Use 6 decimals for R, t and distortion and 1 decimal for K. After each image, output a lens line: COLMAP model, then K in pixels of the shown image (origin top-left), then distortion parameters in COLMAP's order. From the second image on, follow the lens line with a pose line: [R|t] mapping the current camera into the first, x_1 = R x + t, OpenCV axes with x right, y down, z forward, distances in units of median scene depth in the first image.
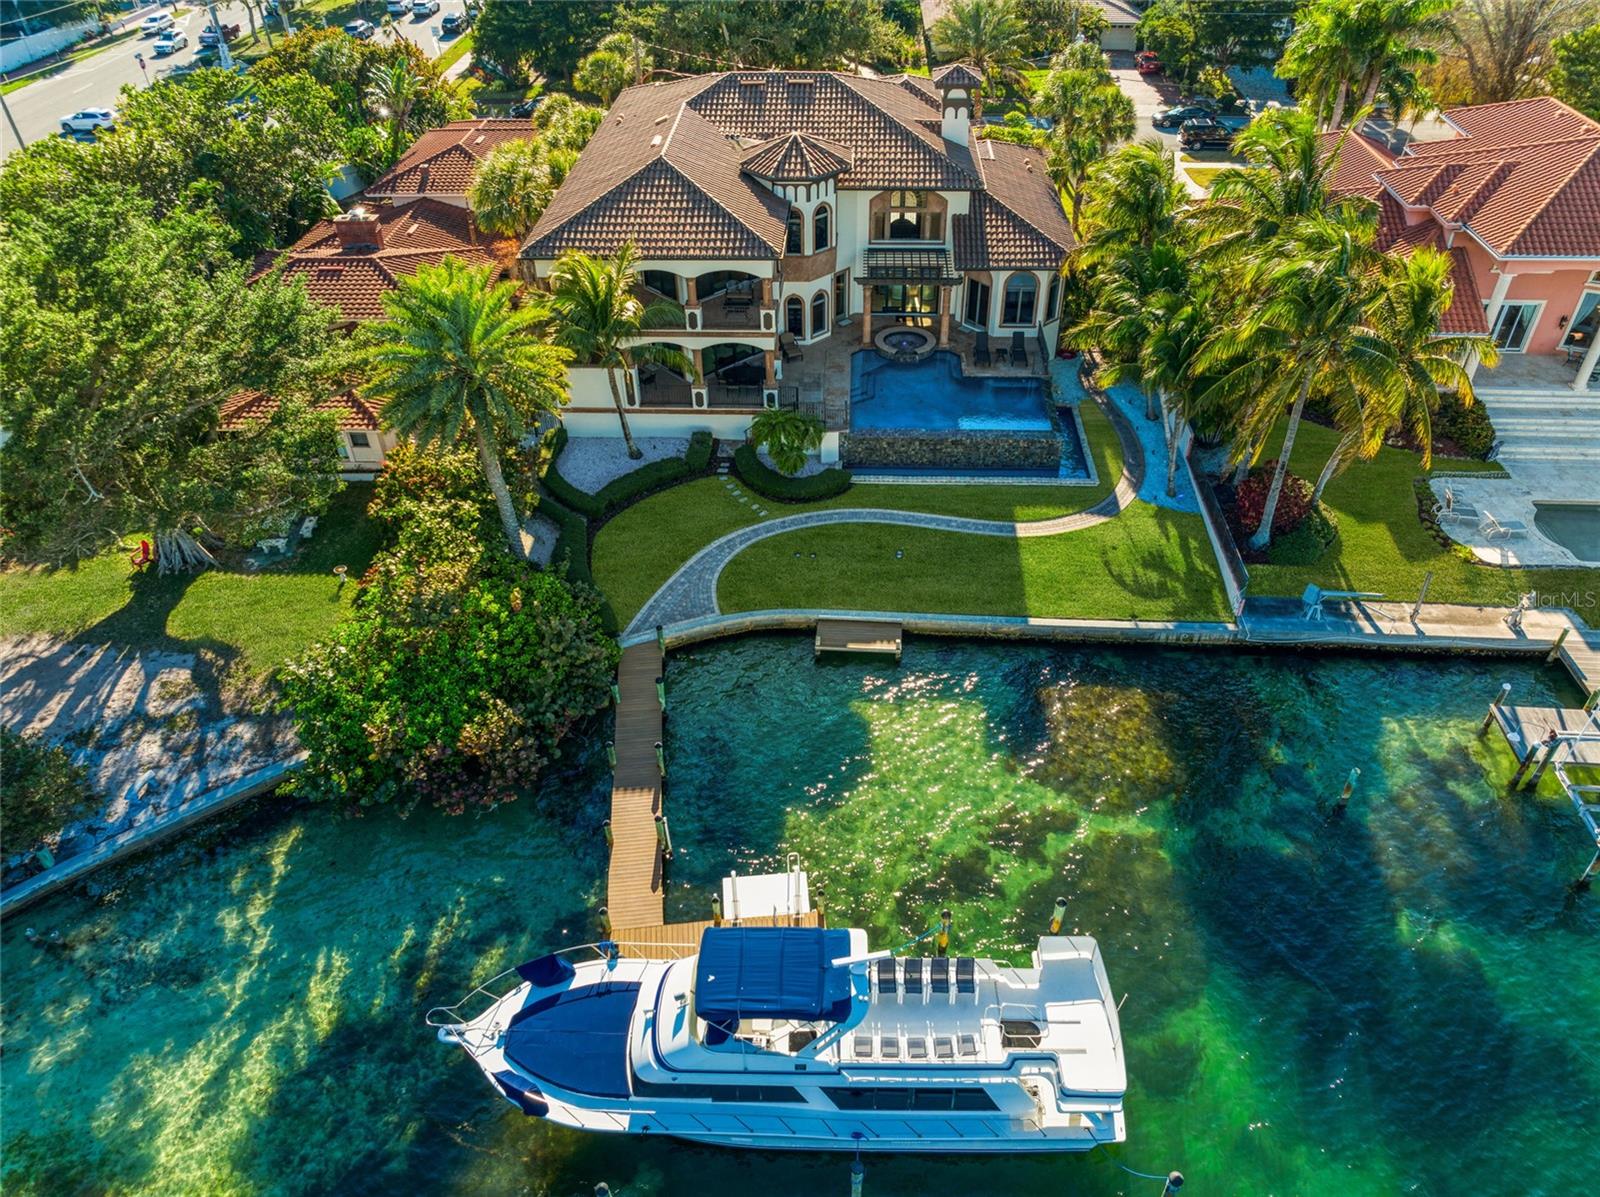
lens RADIAL K [[1145.8, 0, 813.3], [0, 1145.8, 598.8], [0, 0, 1]] dist [-0.026794, -0.003515]
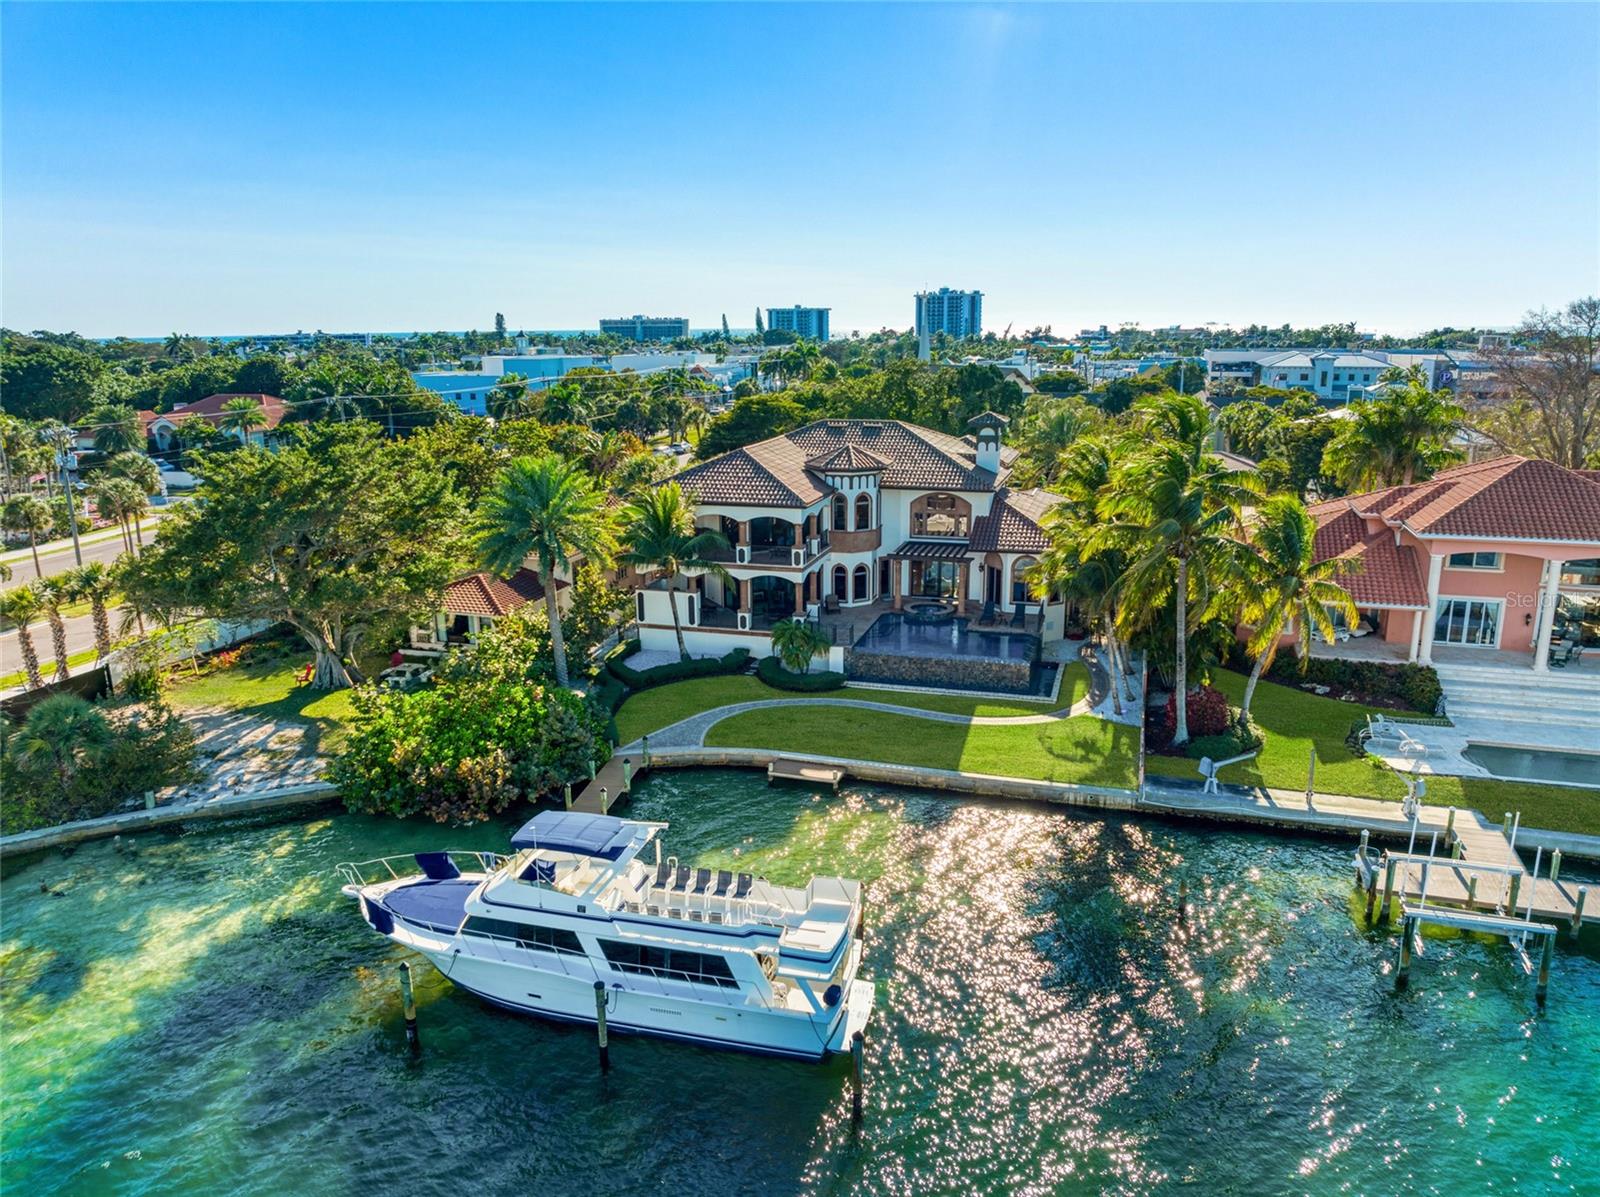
lens RADIAL K [[1133.4, 0, 800.0], [0, 1133.4, 598.5], [0, 0, 1]] dist [-0.033432, -0.002413]
pose [[0.969364, 0.059479, -0.238317, 0.262749], [-0.154334, 0.902287, -0.402565, 0.301217], [0.191086, 0.427013, 0.883825, -0.096573]]
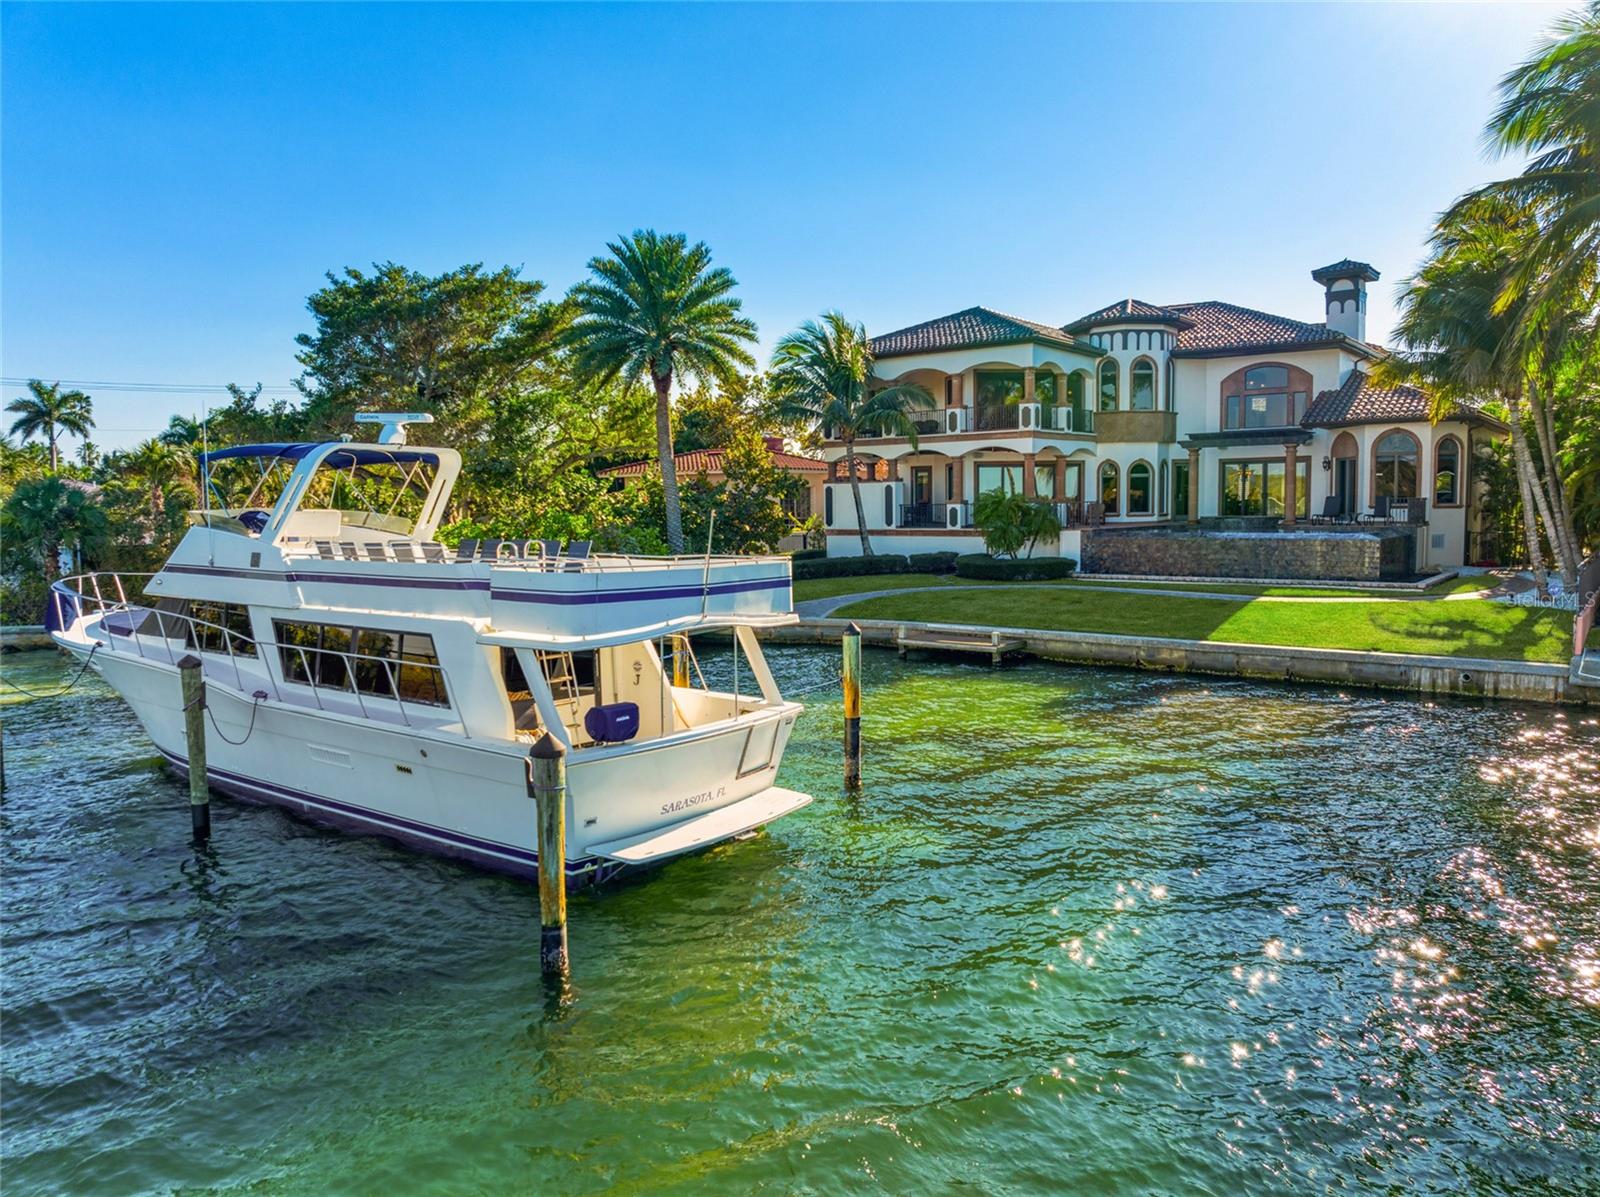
lens RADIAL K [[1133.4, 0, 800.0], [0, 1133.4, 598.5], [0, 0, 1]] dist [-0.033432, -0.002413]
pose [[0.816403, 0.047960, -0.575488, 0.326704], [-0.356831, 0.825430, -0.437421, 0.319972], [0.454046, 0.562464, 0.690997, 0.380972]]
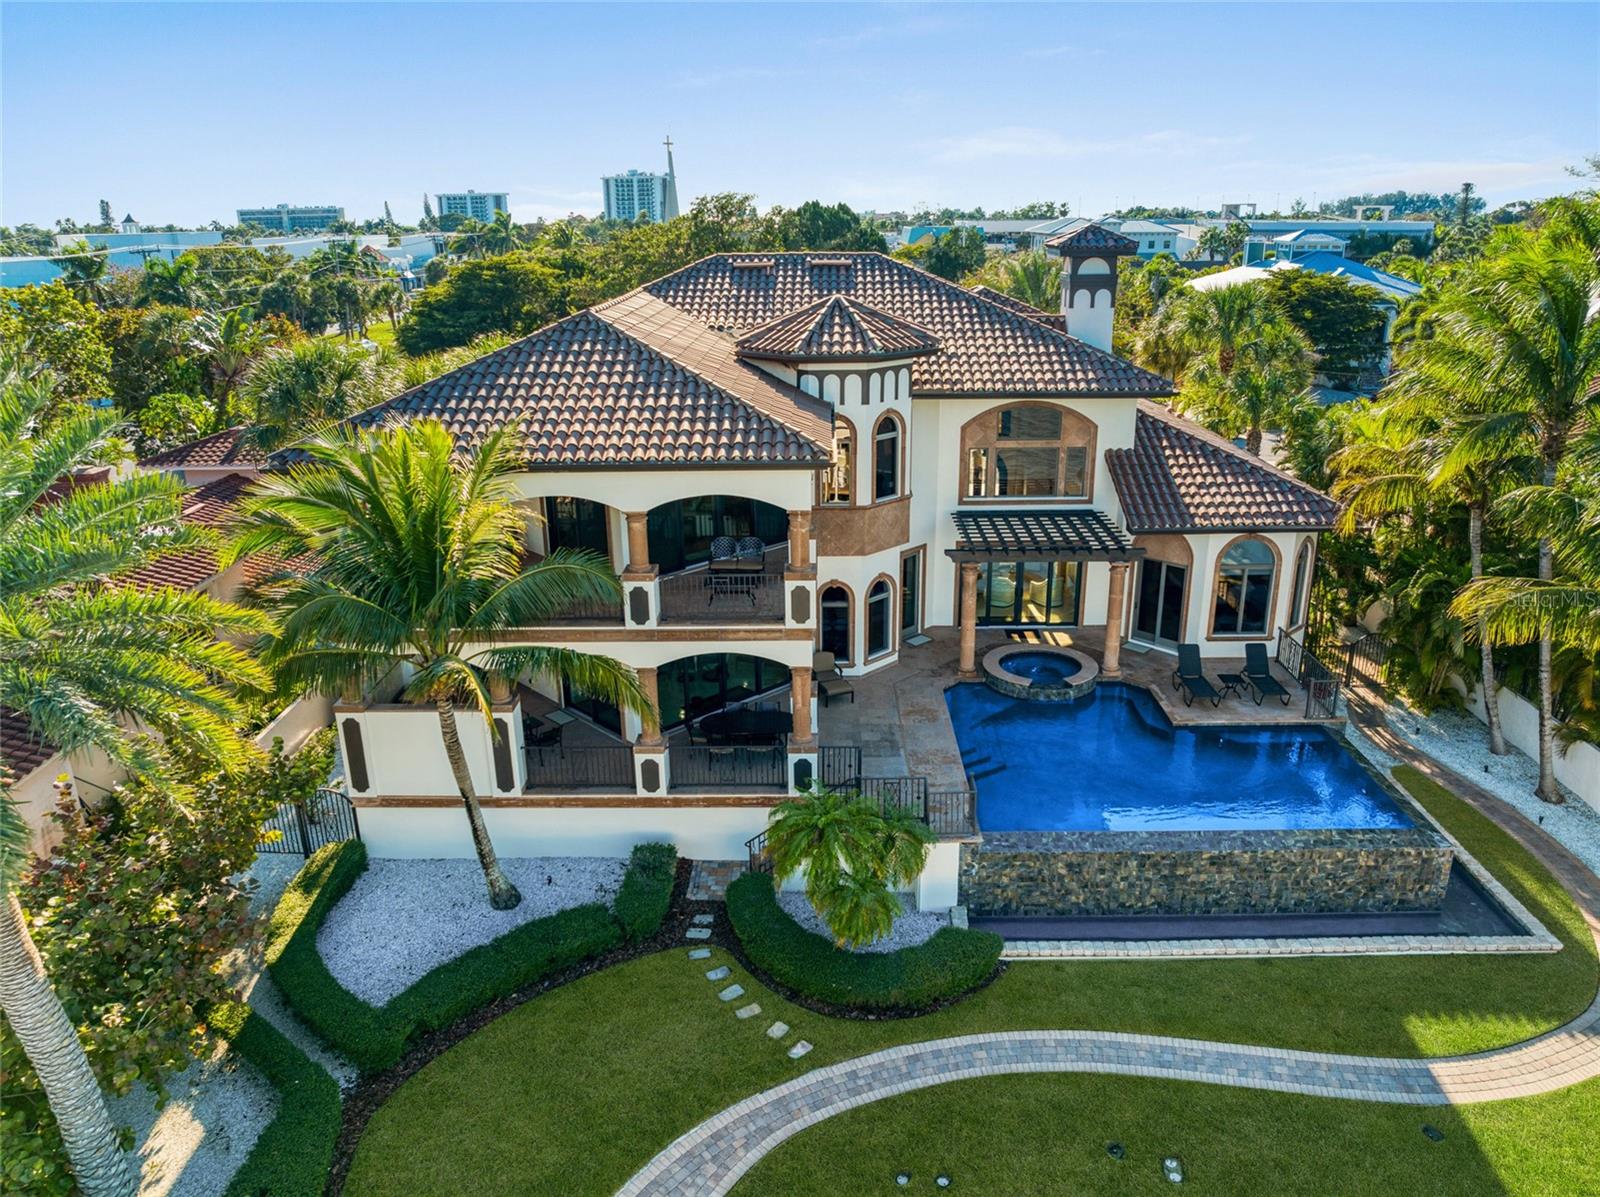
lens RADIAL K [[1133.4, 0, 800.0], [0, 1133.4, 598.5], [0, 0, 1]] dist [-0.033432, -0.002413]
pose [[0.999689, -0.010500, 0.022611, -0.049609], [0.017559, 0.940392, -0.339638, -0.086781], [-0.017697, 0.339930, 0.940284, 0.555677]]
